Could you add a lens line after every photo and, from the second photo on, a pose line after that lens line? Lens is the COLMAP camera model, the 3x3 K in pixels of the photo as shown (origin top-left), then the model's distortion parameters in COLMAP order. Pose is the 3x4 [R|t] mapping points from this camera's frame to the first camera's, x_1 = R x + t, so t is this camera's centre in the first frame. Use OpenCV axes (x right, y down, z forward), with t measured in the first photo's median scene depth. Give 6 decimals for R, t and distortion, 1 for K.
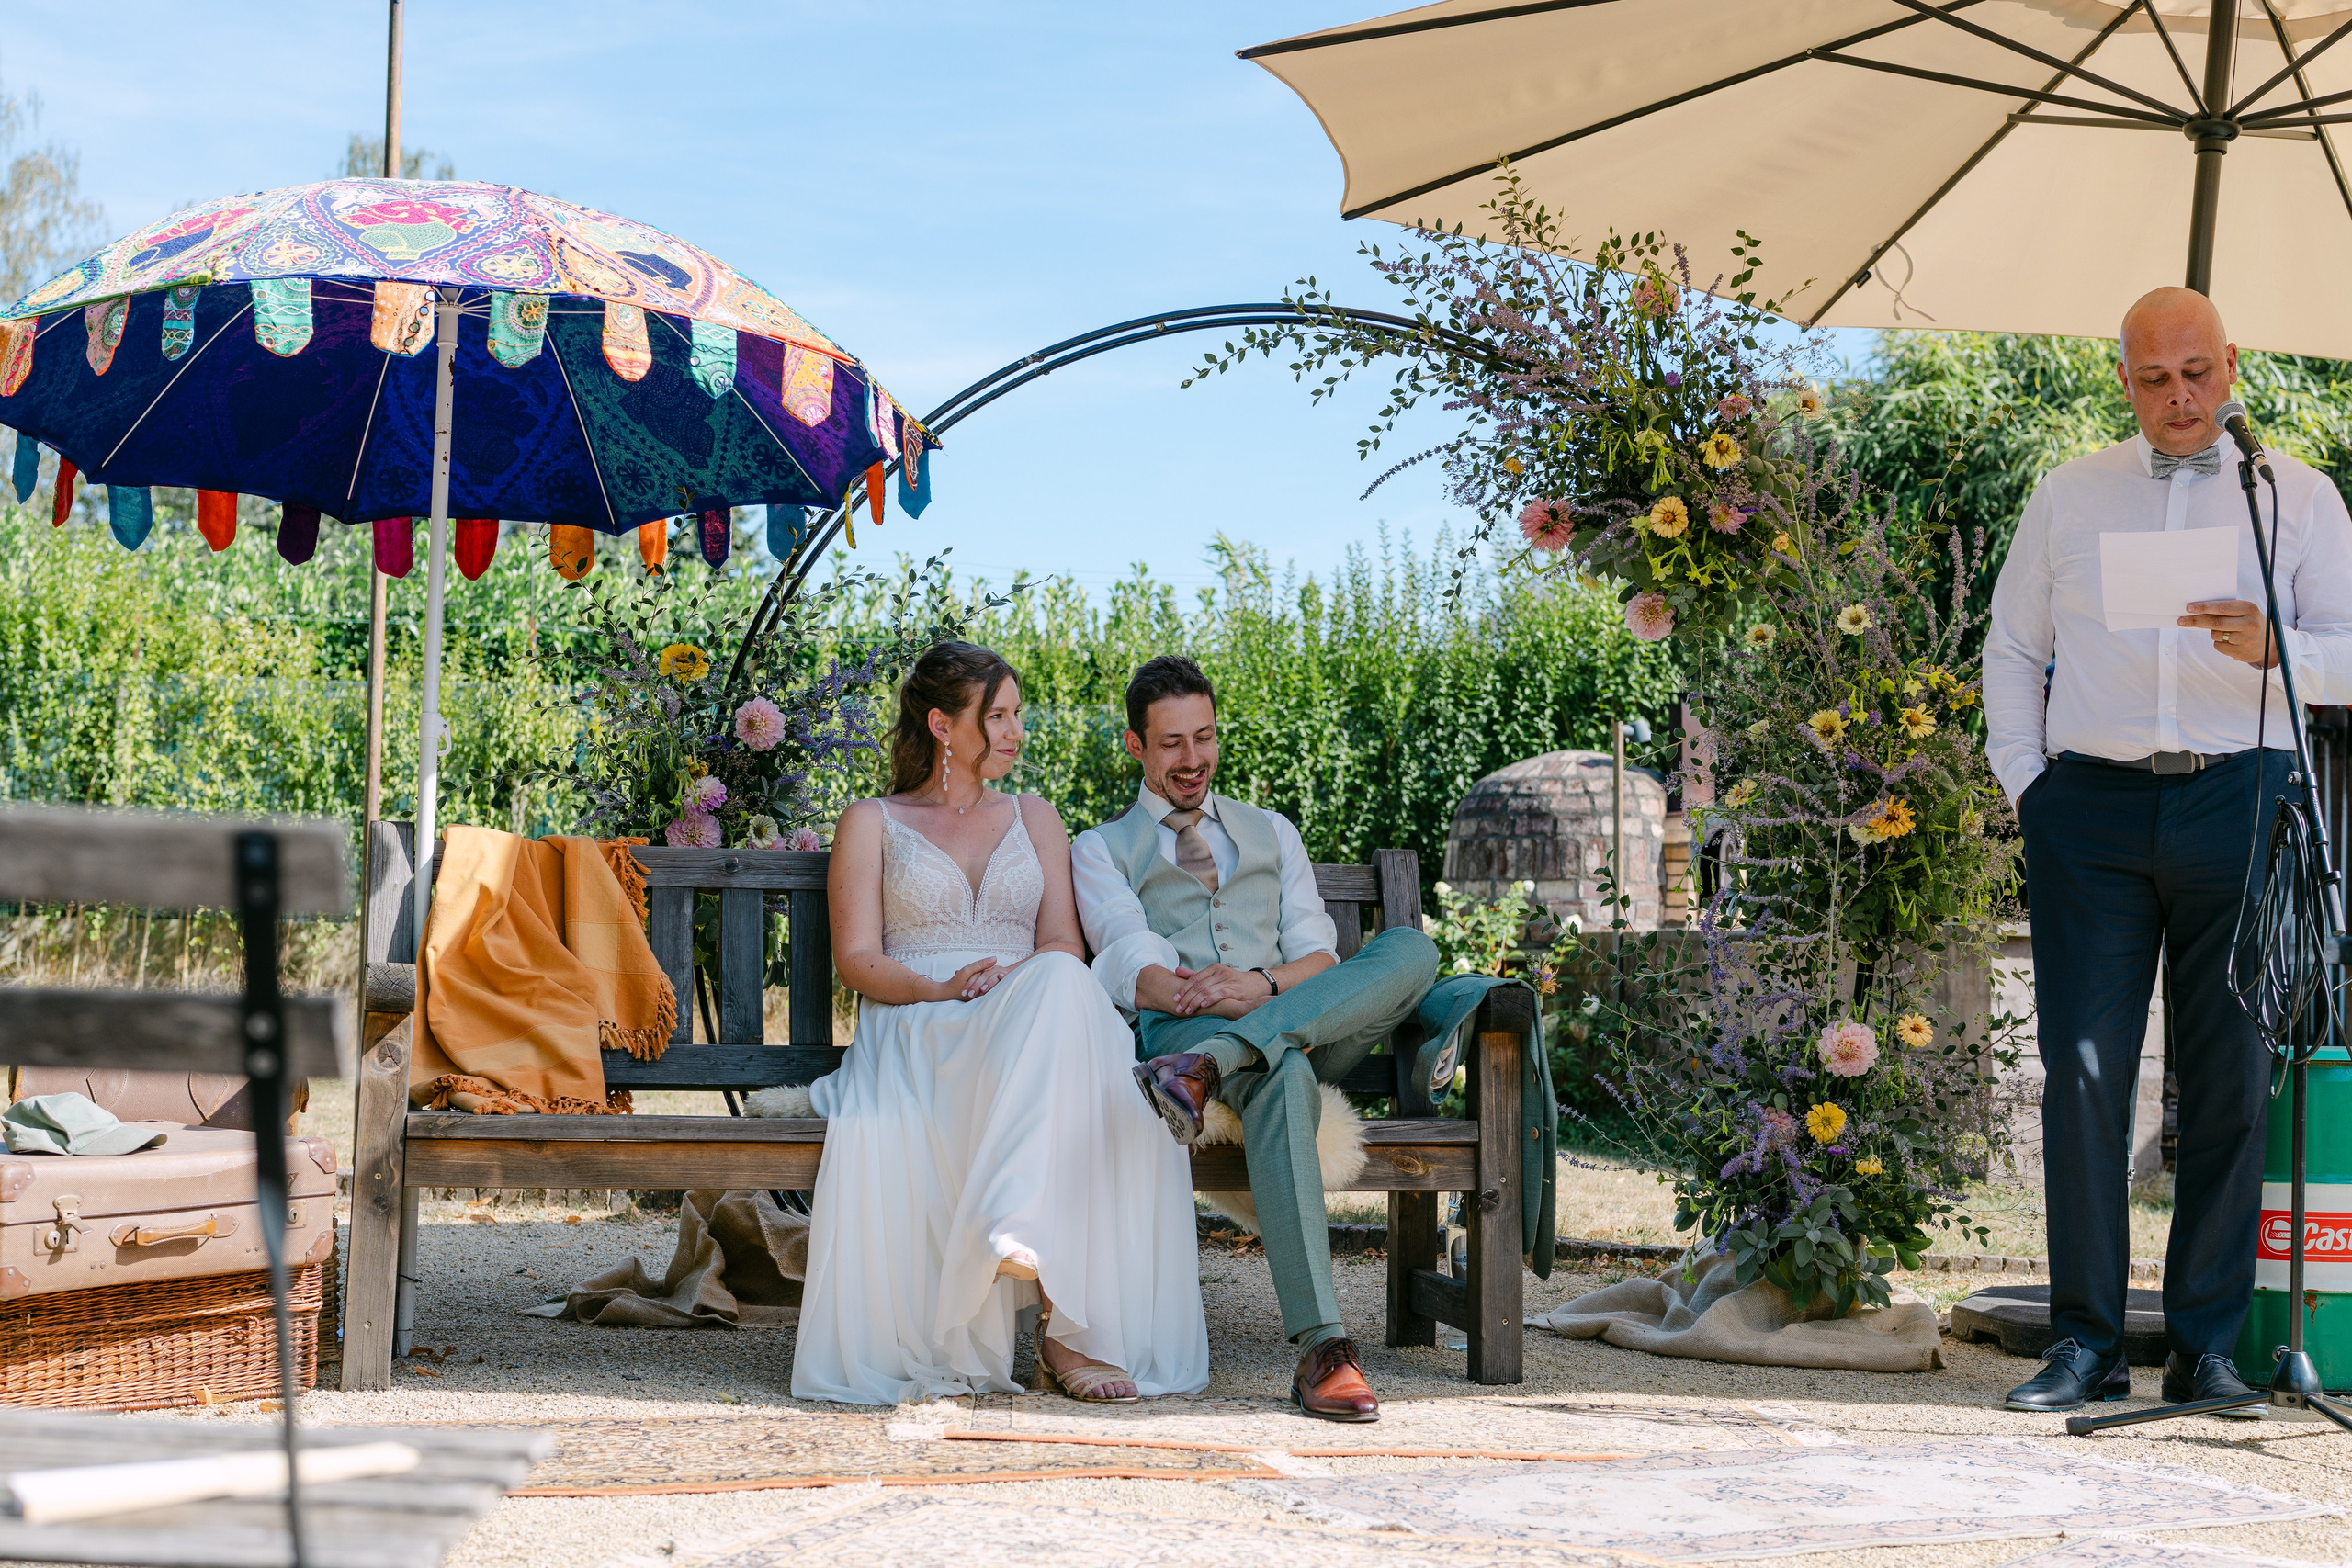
lens RADIAL K [[3197.3, 0, 1139.5], [0, 3197.3, 837.1], [0, 0, 1]] dist [0.039791, 0.000000]
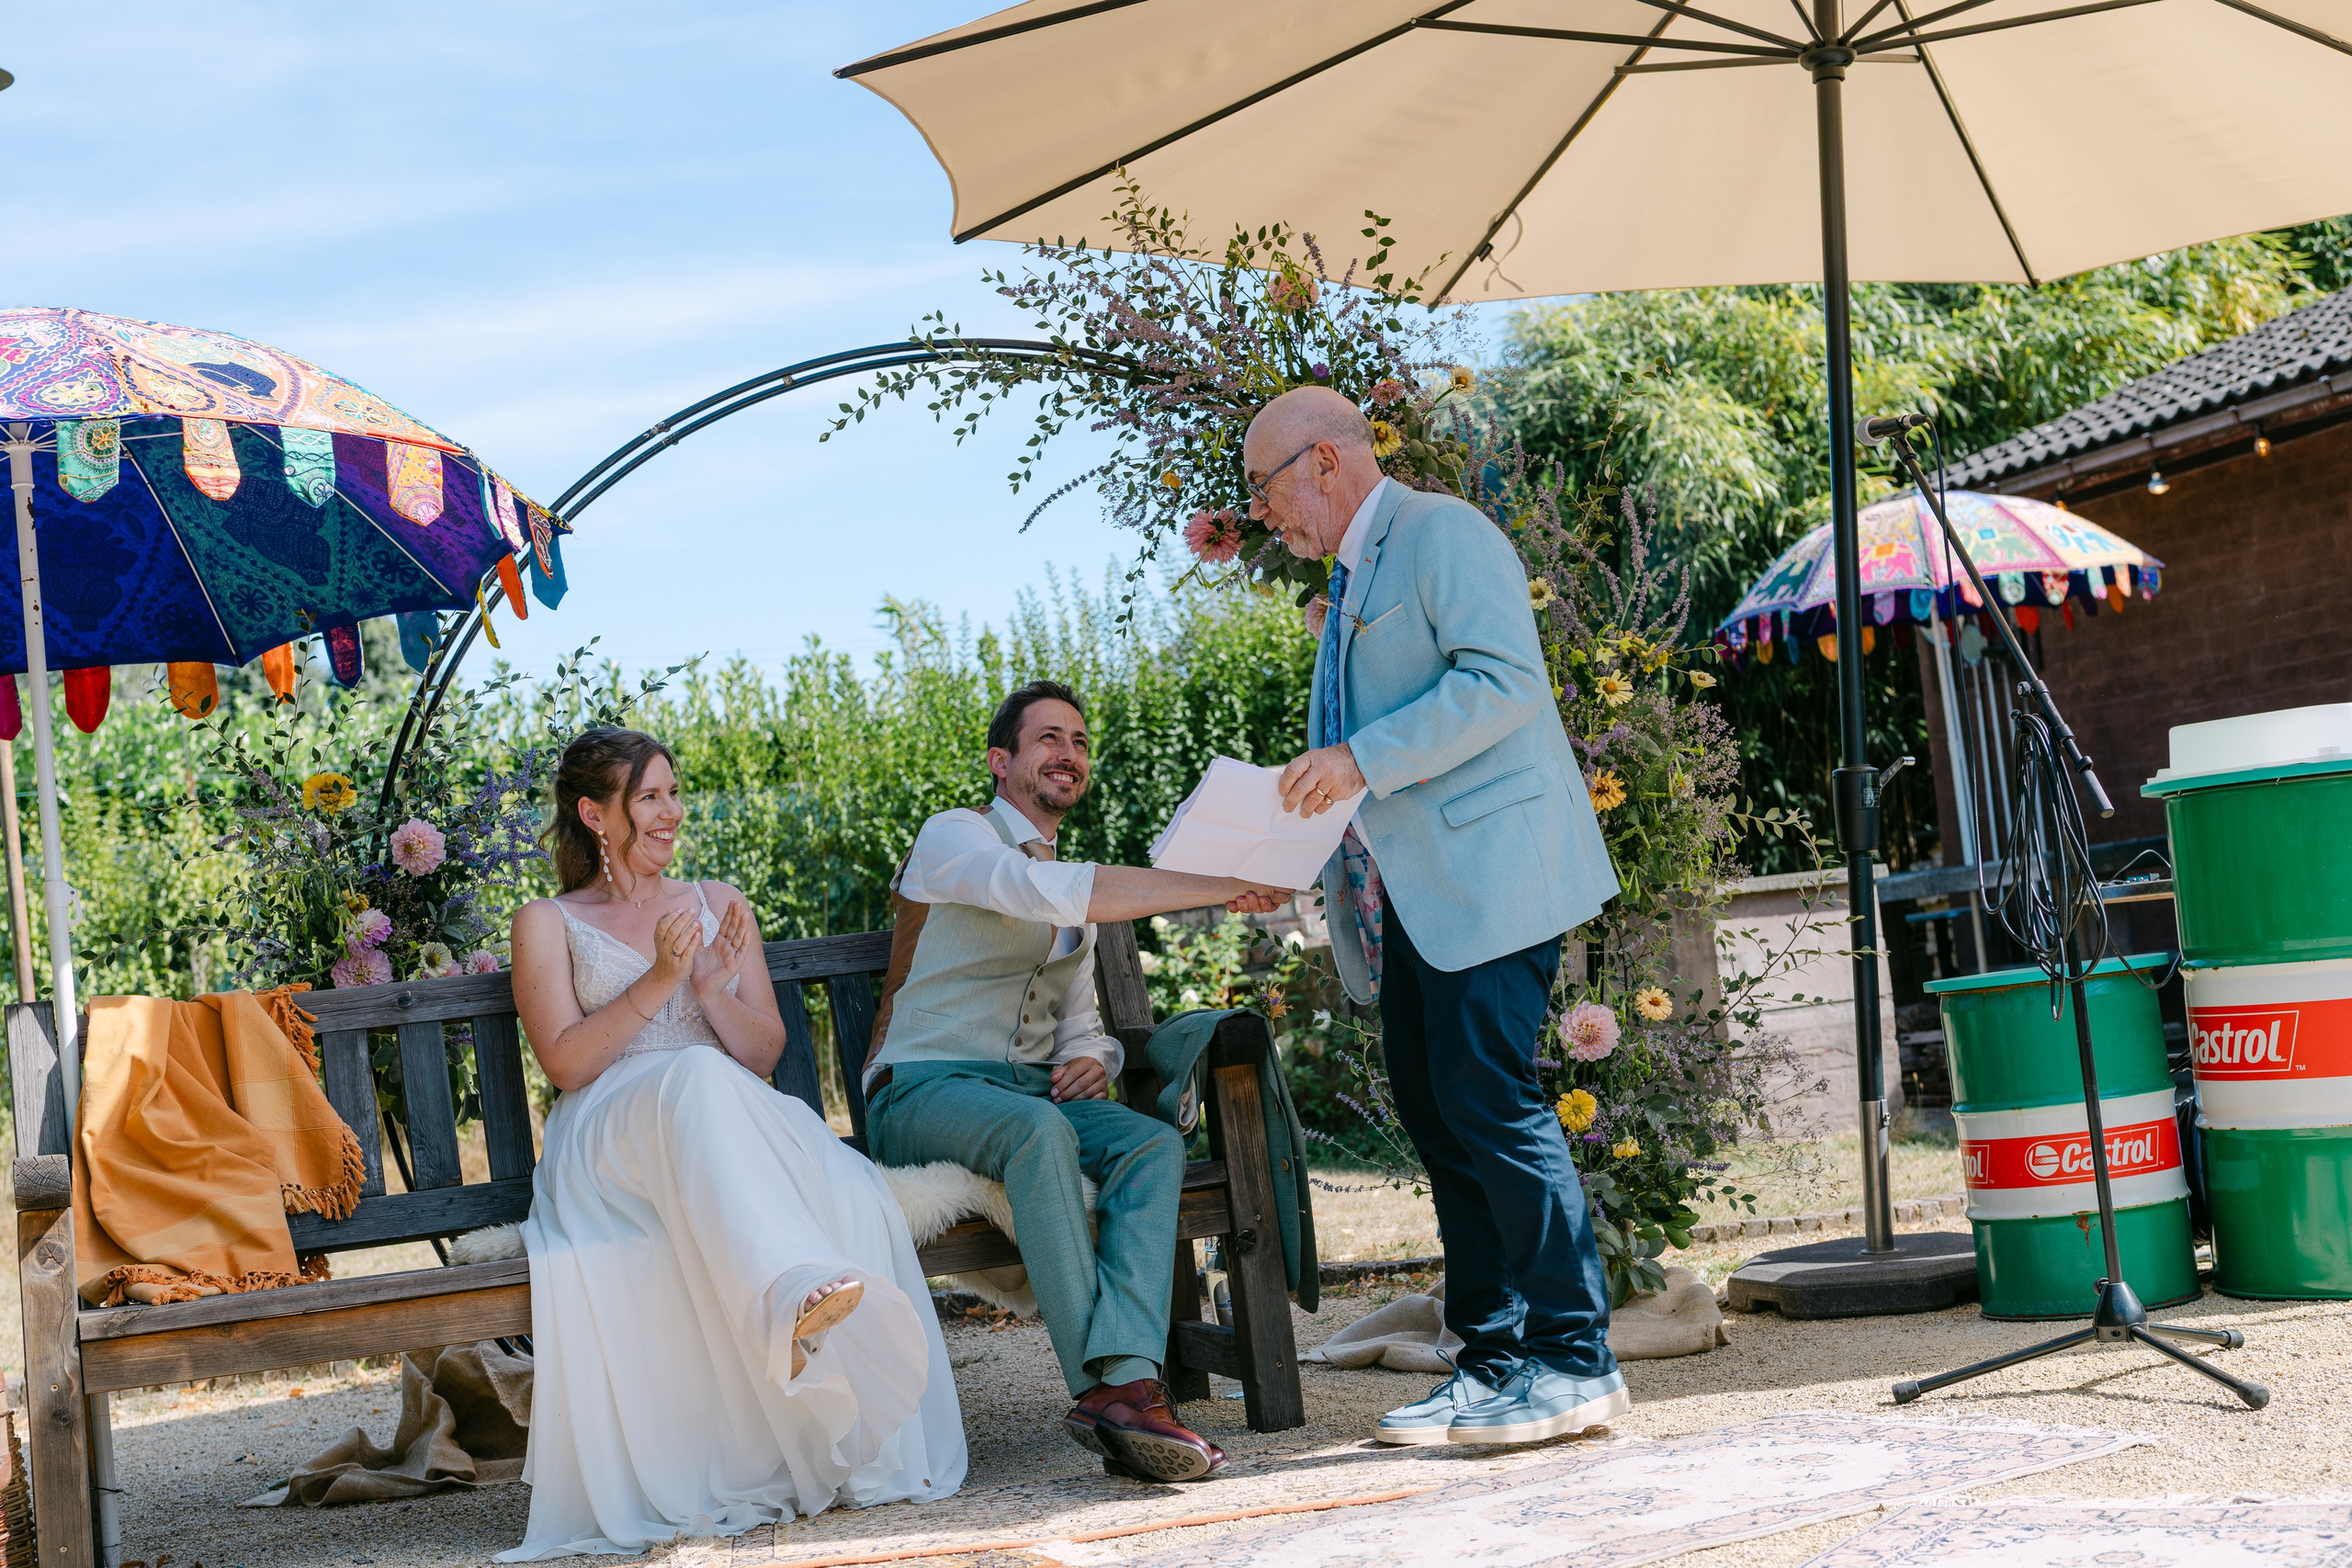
lens RADIAL K [[3197.3, 0, 1125.9], [0, 3197.3, 839.3], [0, 0, 1]] dist [0.039791, 0.000000]
pose [[0.987643, -0.130427, 0.086894, 0.005442], [0.131880, 0.991203, -0.011178, 0.000475], [-0.084672, 0.022499, 0.996155, 0.042051]]
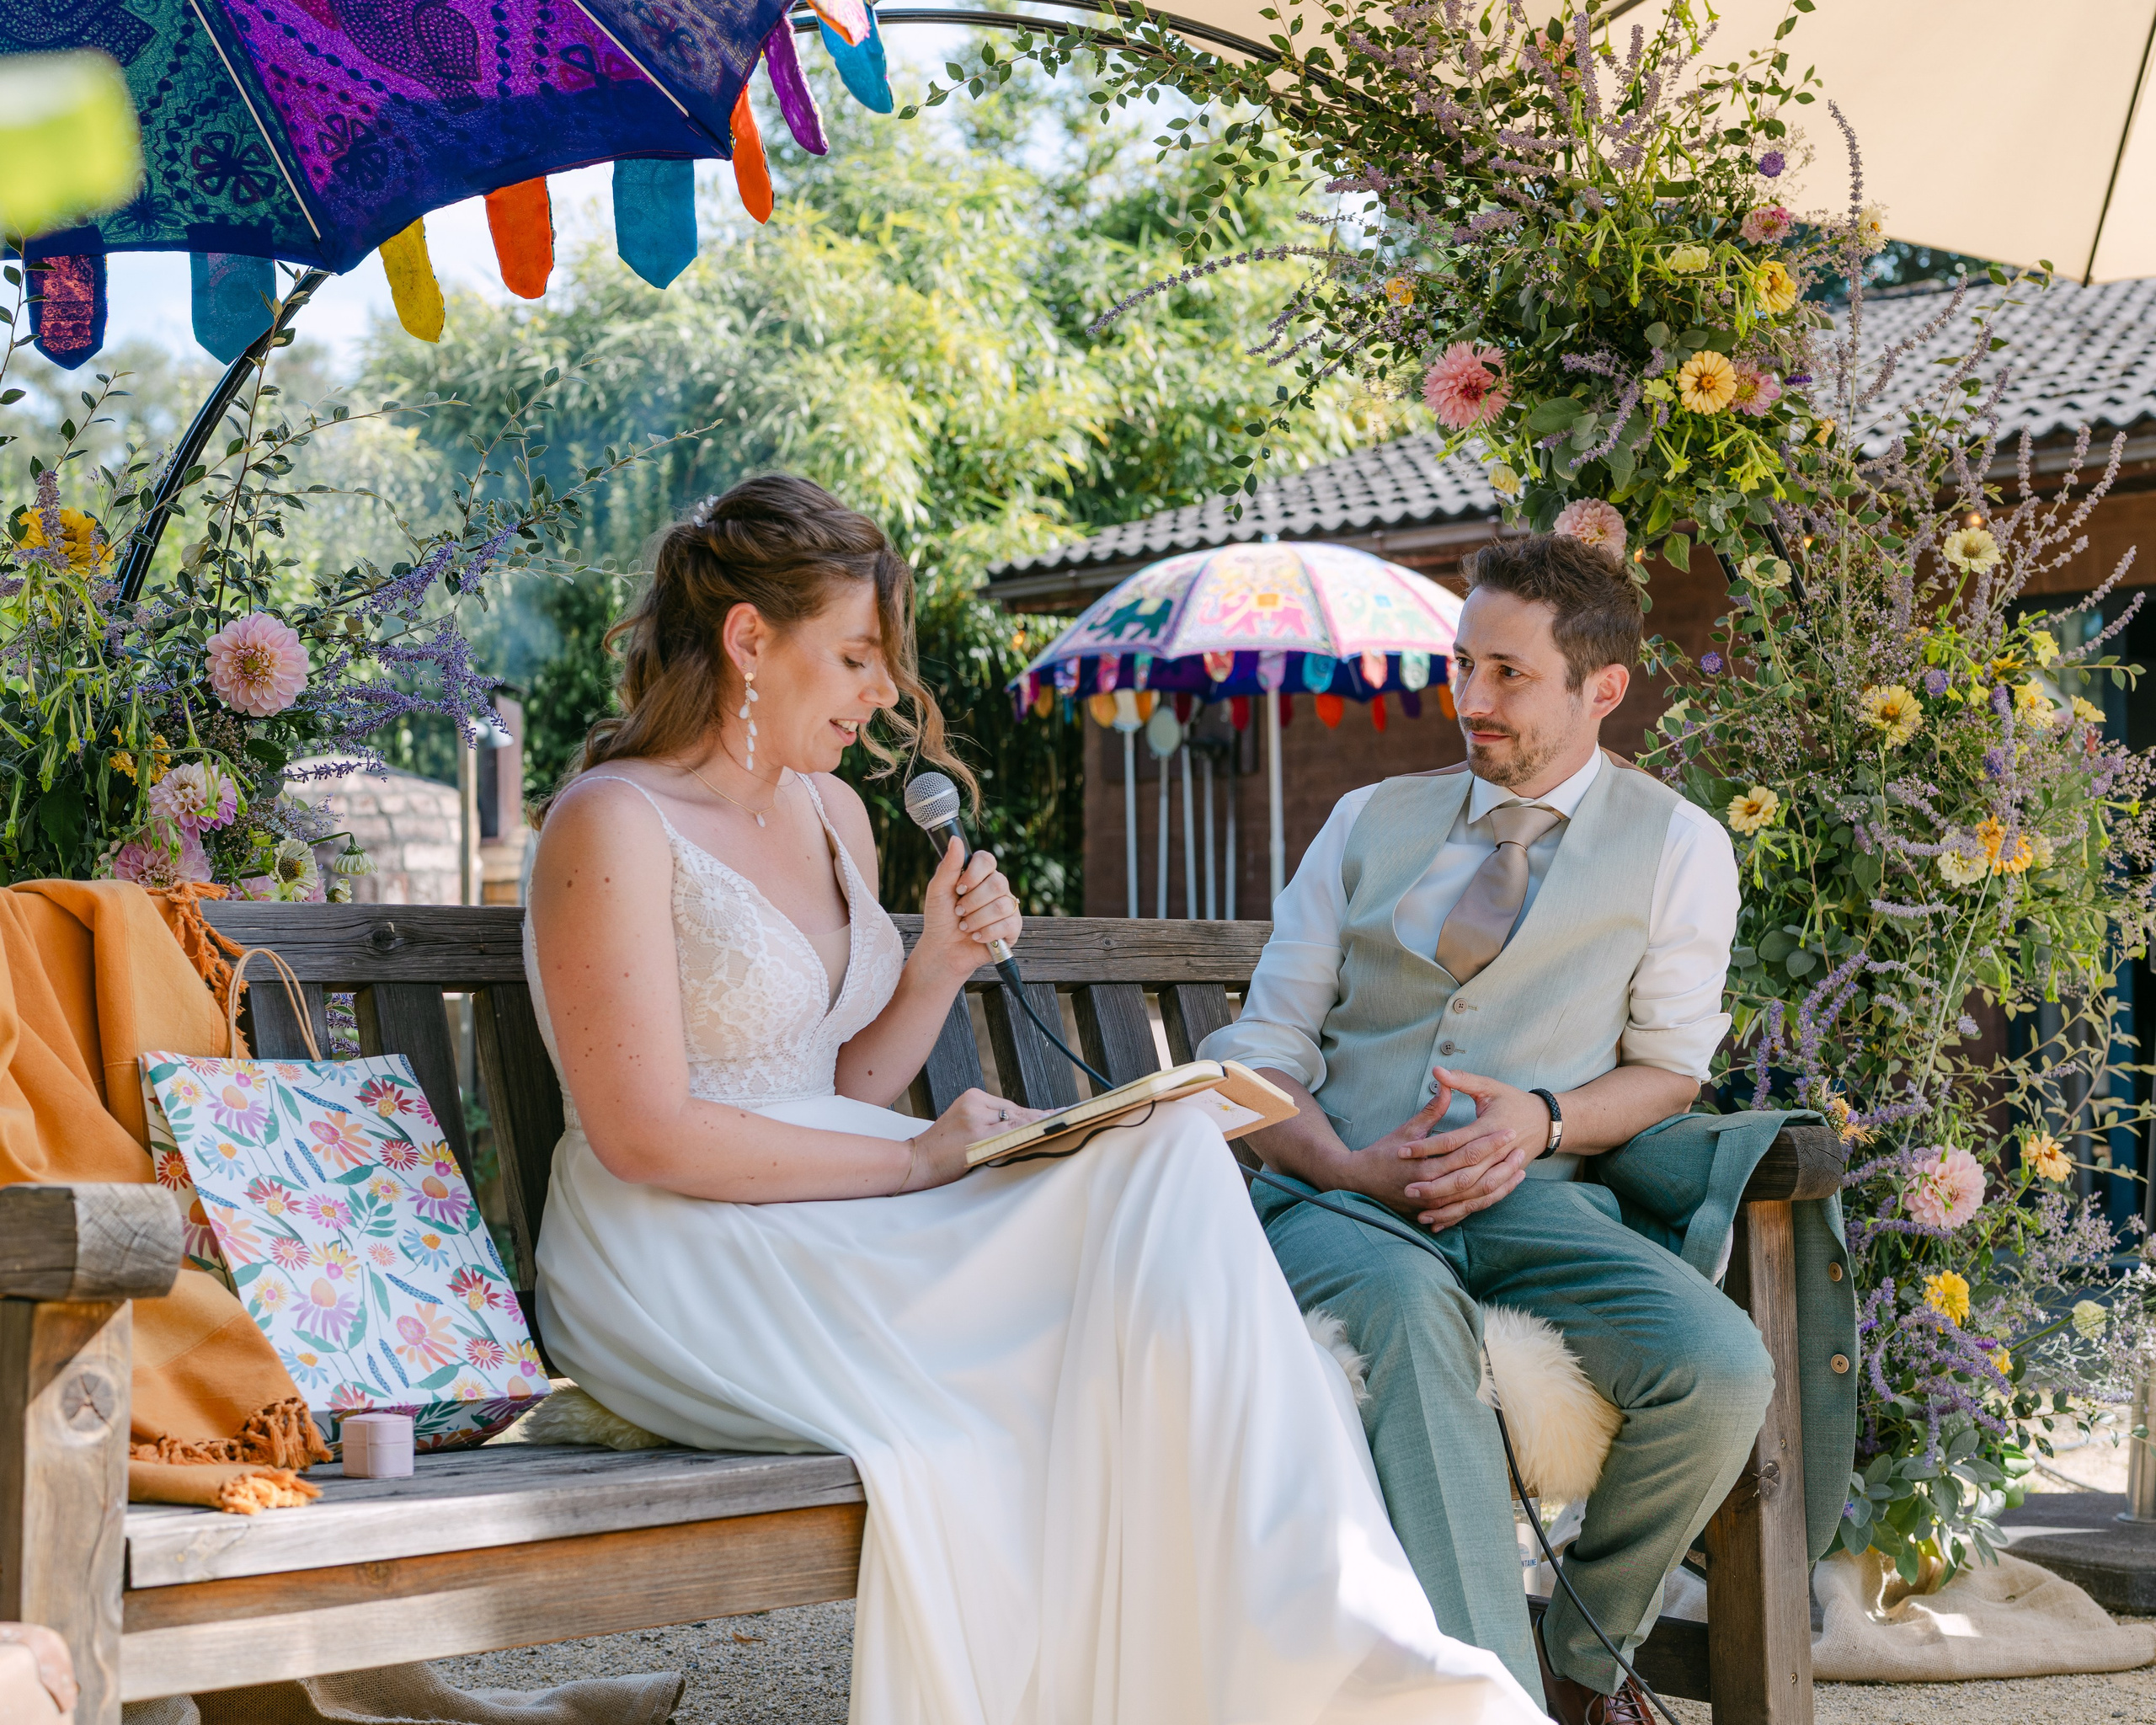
lens RADIAL K [[3529.7, 0, 1184.2], [0, 3529.7, 884.8], [0, 0, 1]] dist [0.039642, 0.000000]
pose [[0.858606, -0.006260, 0.512598, -0.288360], [0.003785, 0.999976, 0.005873, -0.002389], [-0.512622, -0.003102, 0.858609, 0.428101]]
